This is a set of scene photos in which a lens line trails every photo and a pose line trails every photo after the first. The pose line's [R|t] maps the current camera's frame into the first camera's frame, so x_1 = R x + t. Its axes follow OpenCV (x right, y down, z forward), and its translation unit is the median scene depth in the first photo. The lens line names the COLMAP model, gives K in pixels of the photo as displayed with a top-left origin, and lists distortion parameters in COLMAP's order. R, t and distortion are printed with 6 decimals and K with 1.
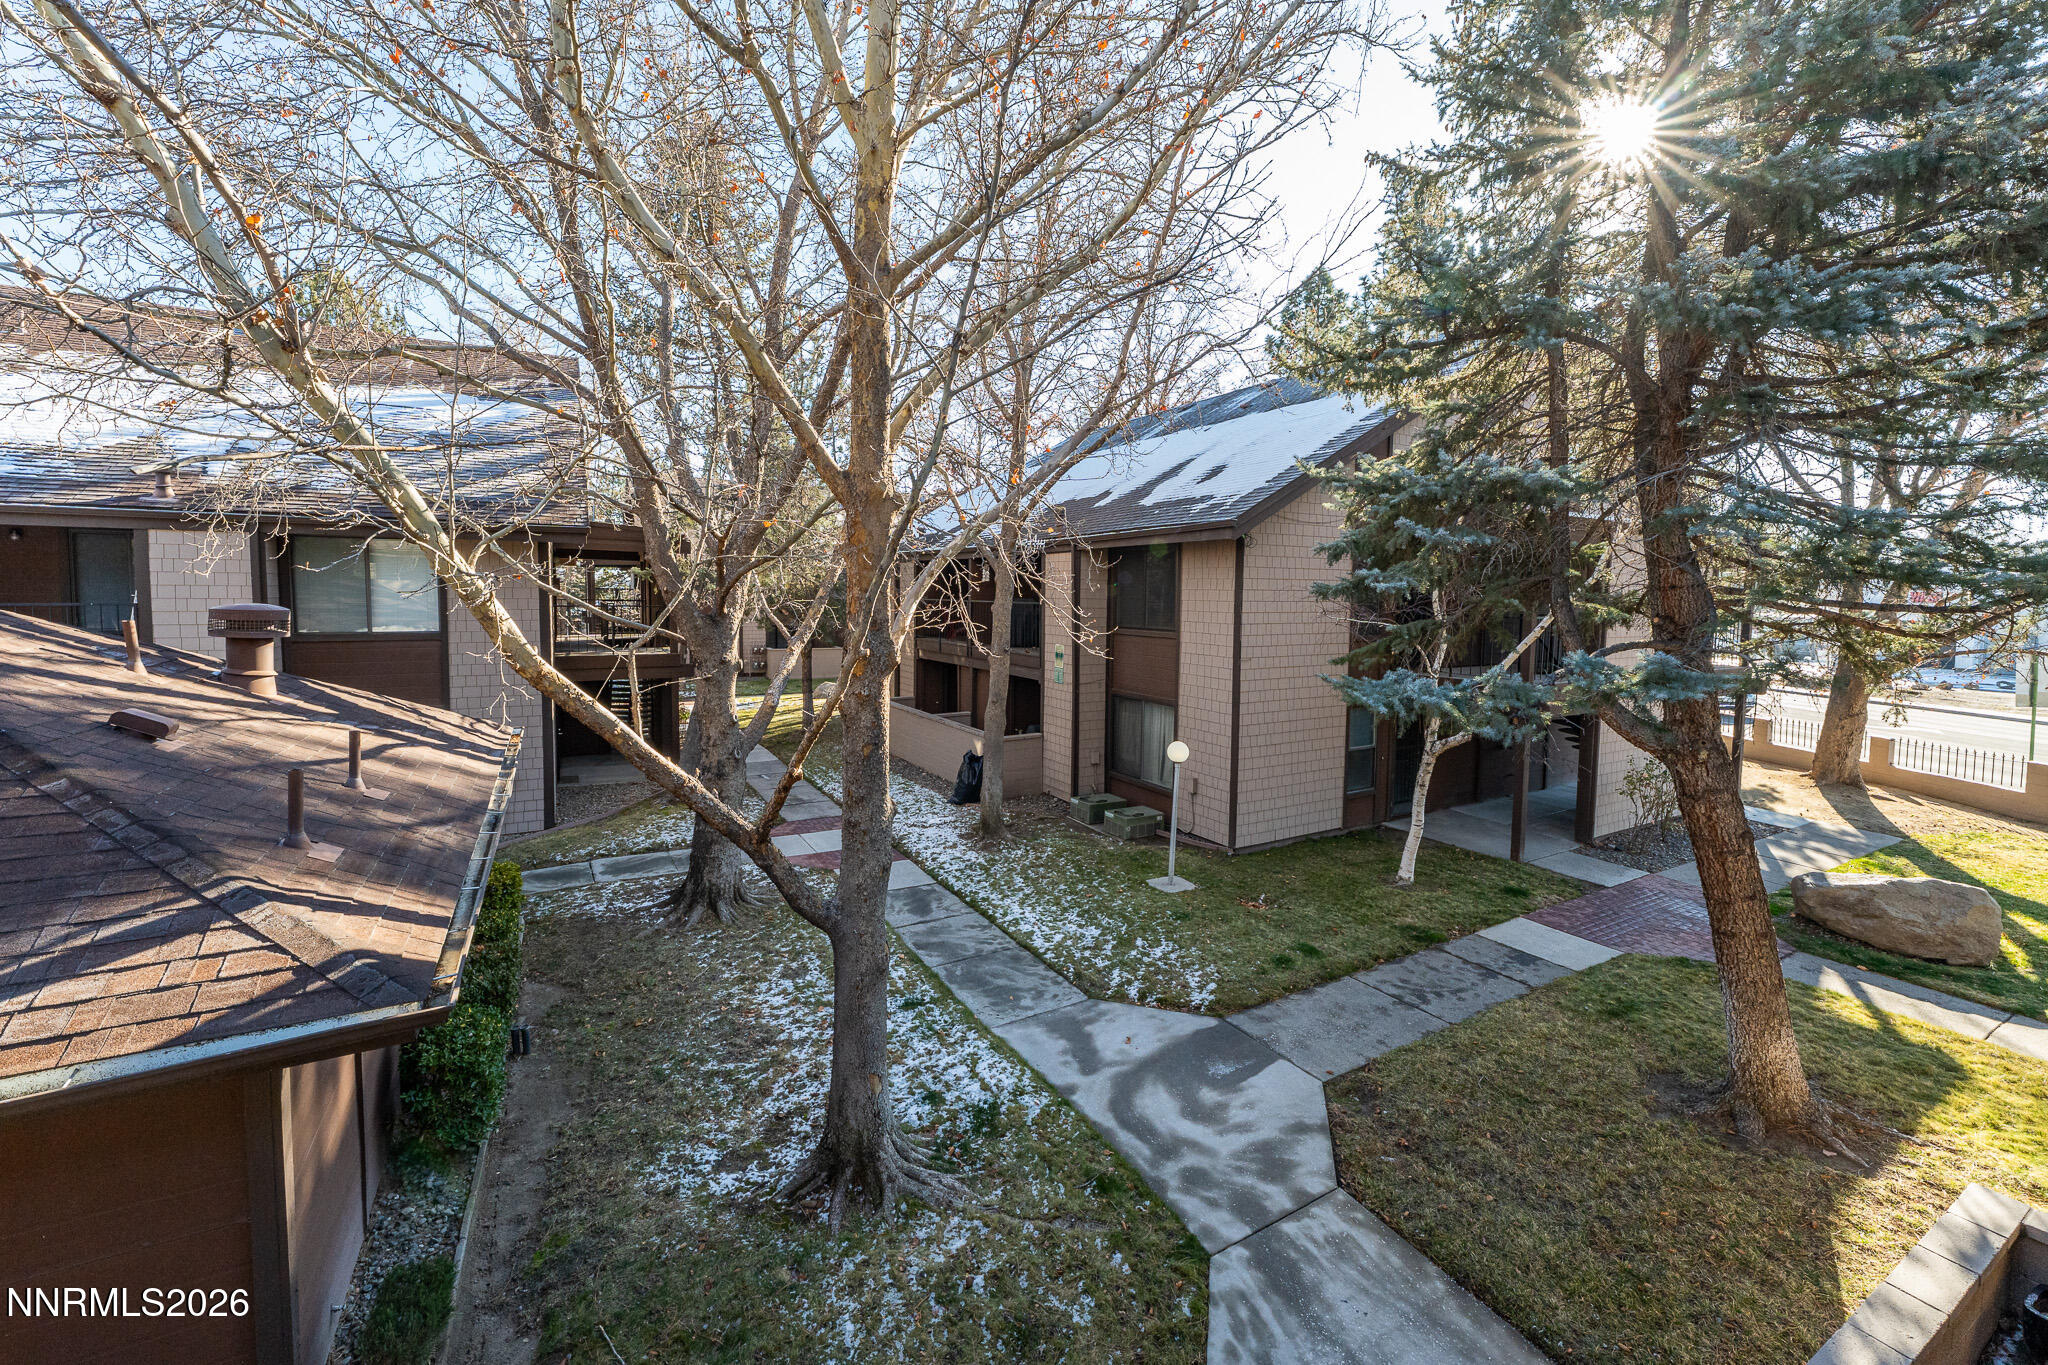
lens RADIAL K [[832.2, 0, 1031.0], [0, 832.2, 643.4], [0, 0, 1]] dist [0.001807, -0.000179]
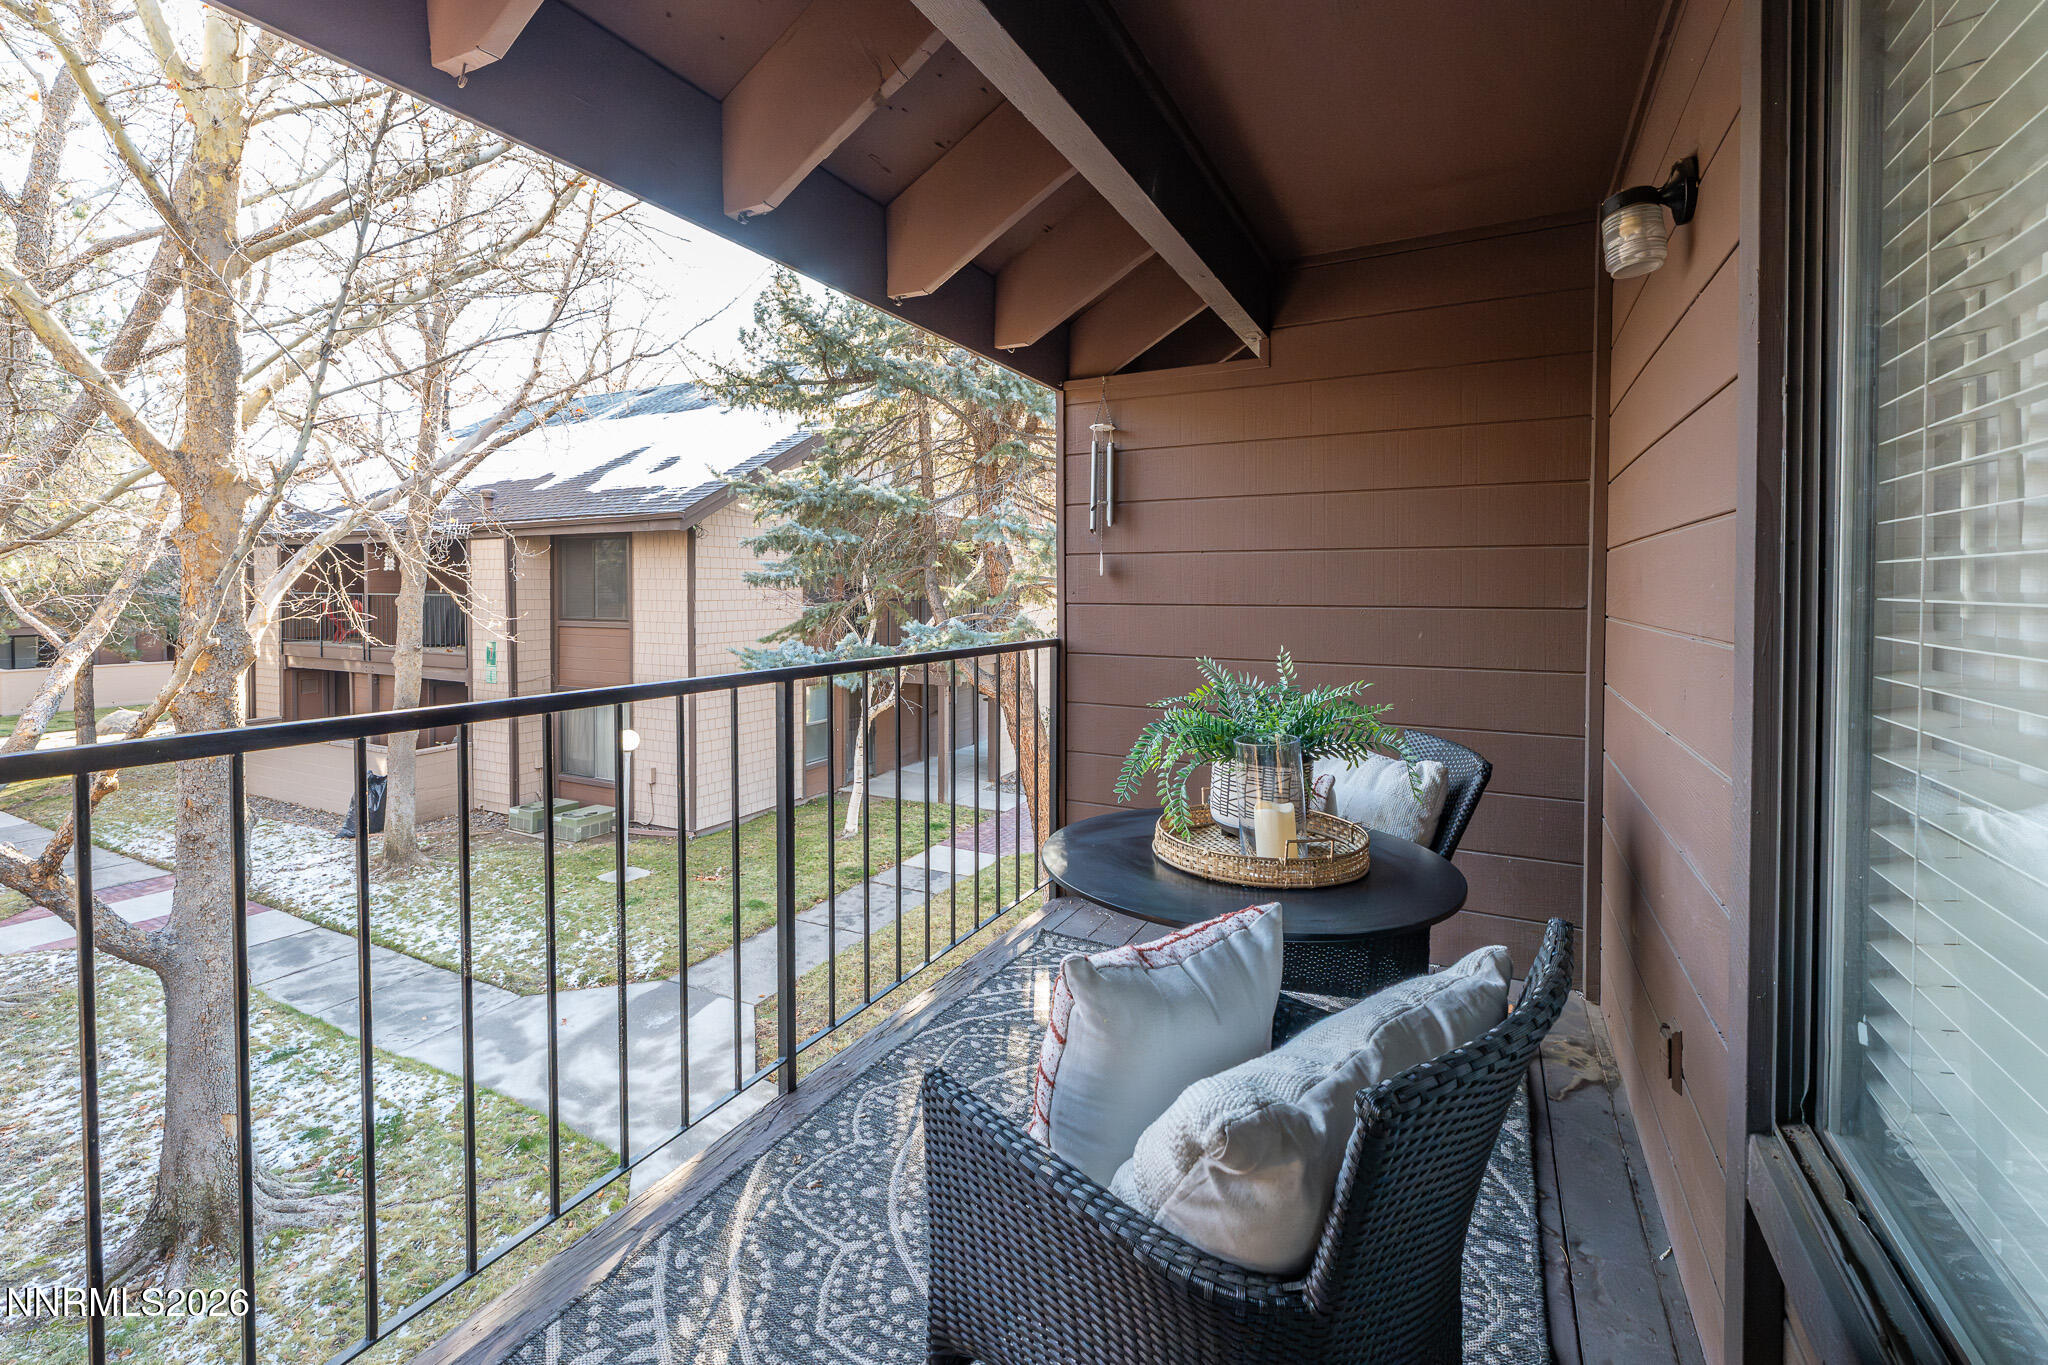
lens RADIAL K [[868.3, 0, 1043.4], [0, 868.3, 601.6], [0, 0, 1]] dist [-0.002831, 0.000231]
pose [[0.834275, -0.018832, 0.551027, 0.032369], [0.040291, 0.998827, -0.026866, 0.017549], [-0.549874, 0.044615, 0.834055, -0.229927]]
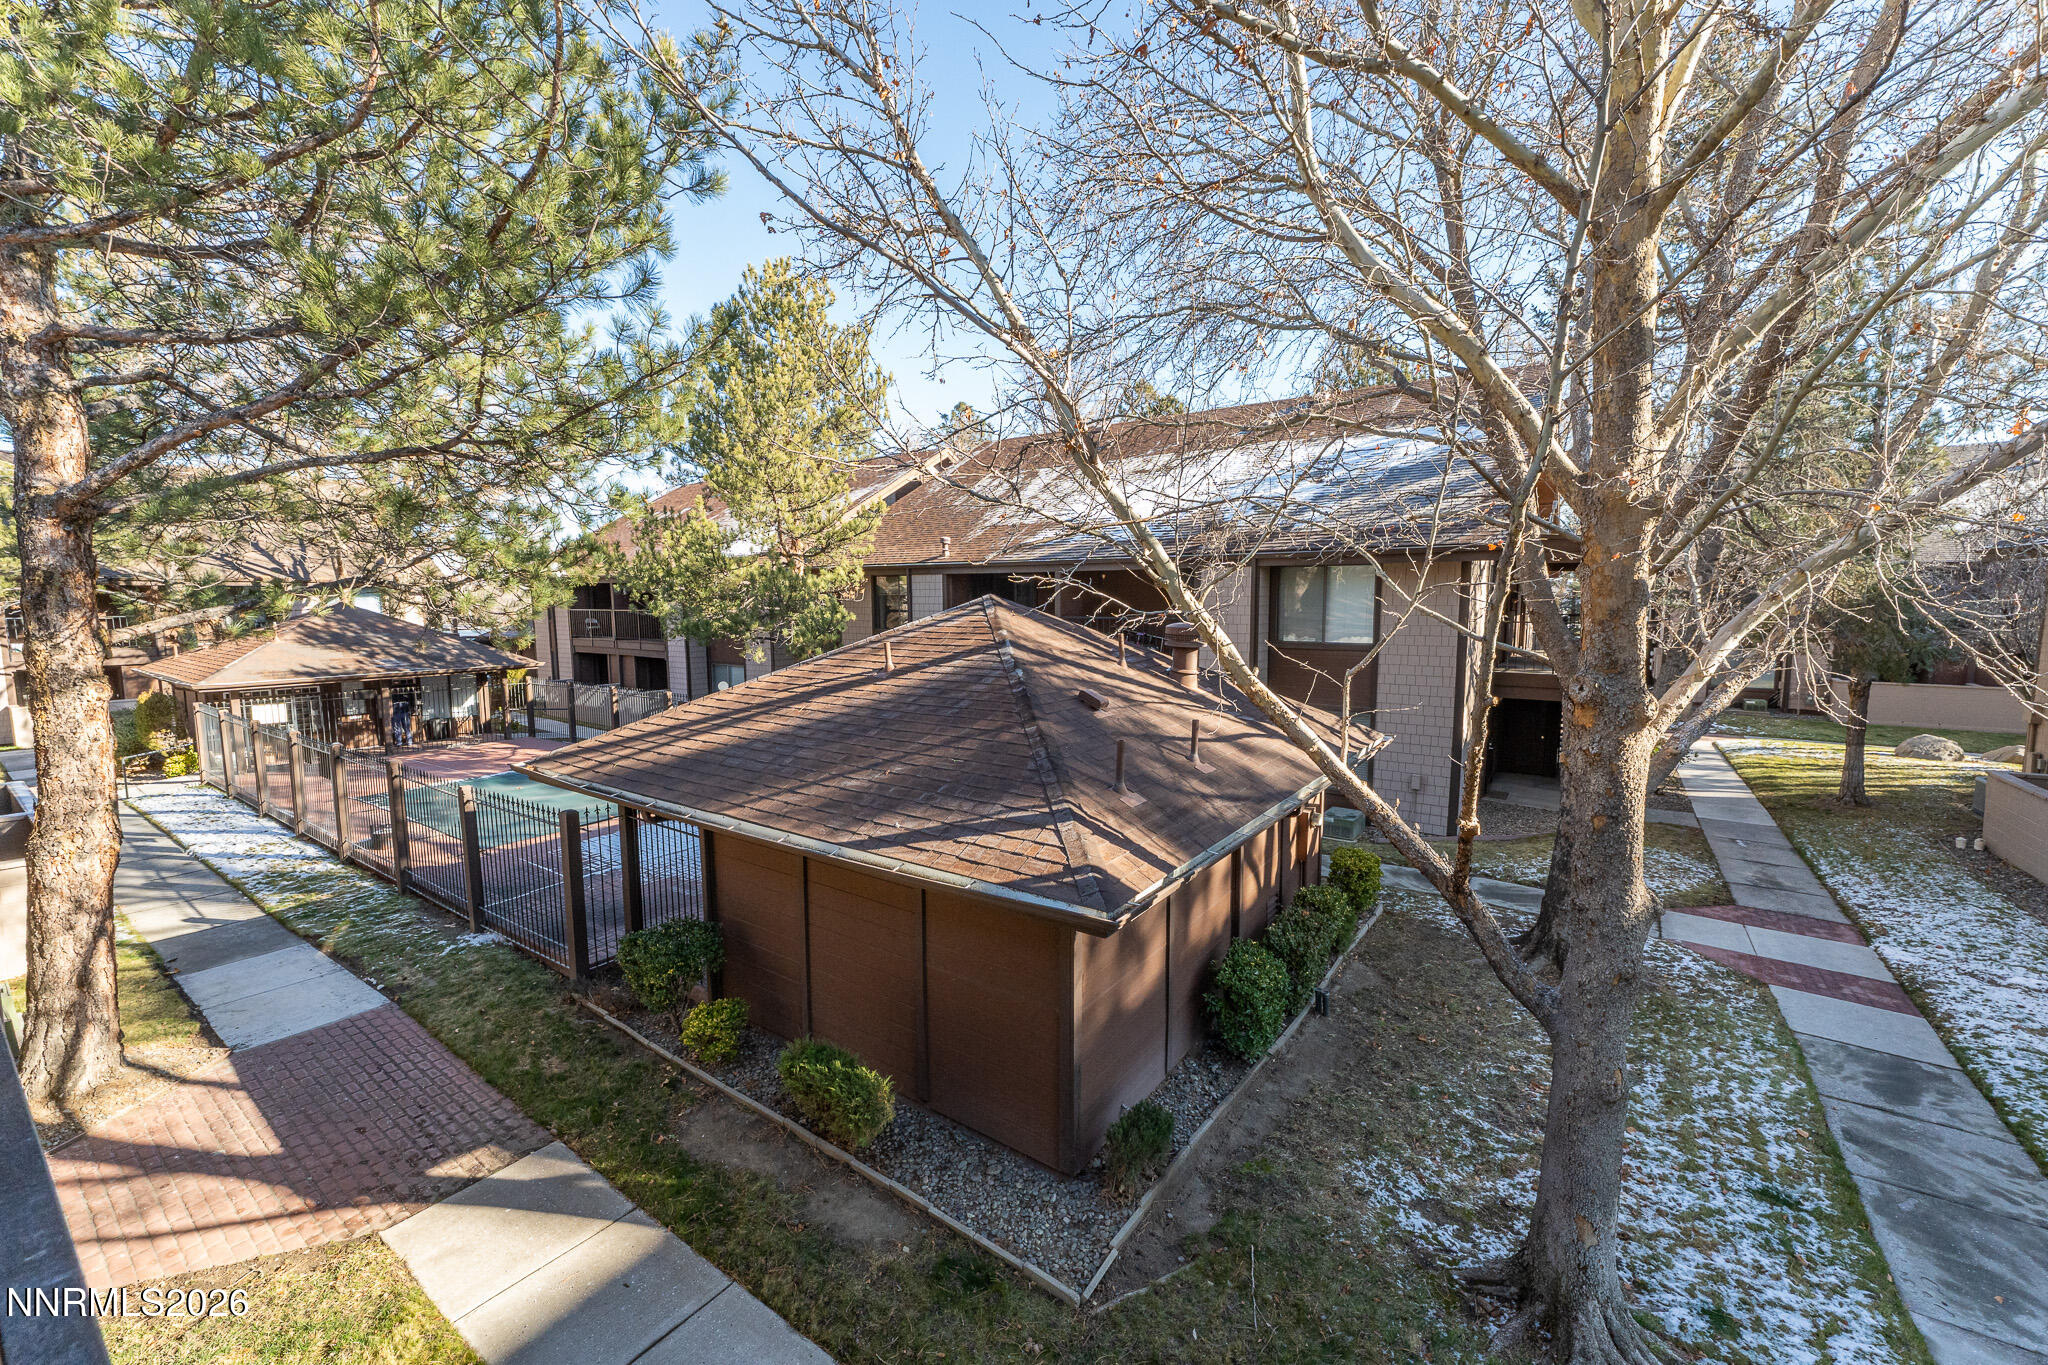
lens RADIAL K [[832.2, 0, 1025.1], [0, 832.2, 683.1], [0, 0, 1]] dist [0.001807, -0.000179]
pose [[0.418261, 0.082393, -0.904582, 0.213933], [-0.048190, 0.996488, 0.068483, -0.024678], [0.907048, 0.014948, 0.420763, 0.121872]]
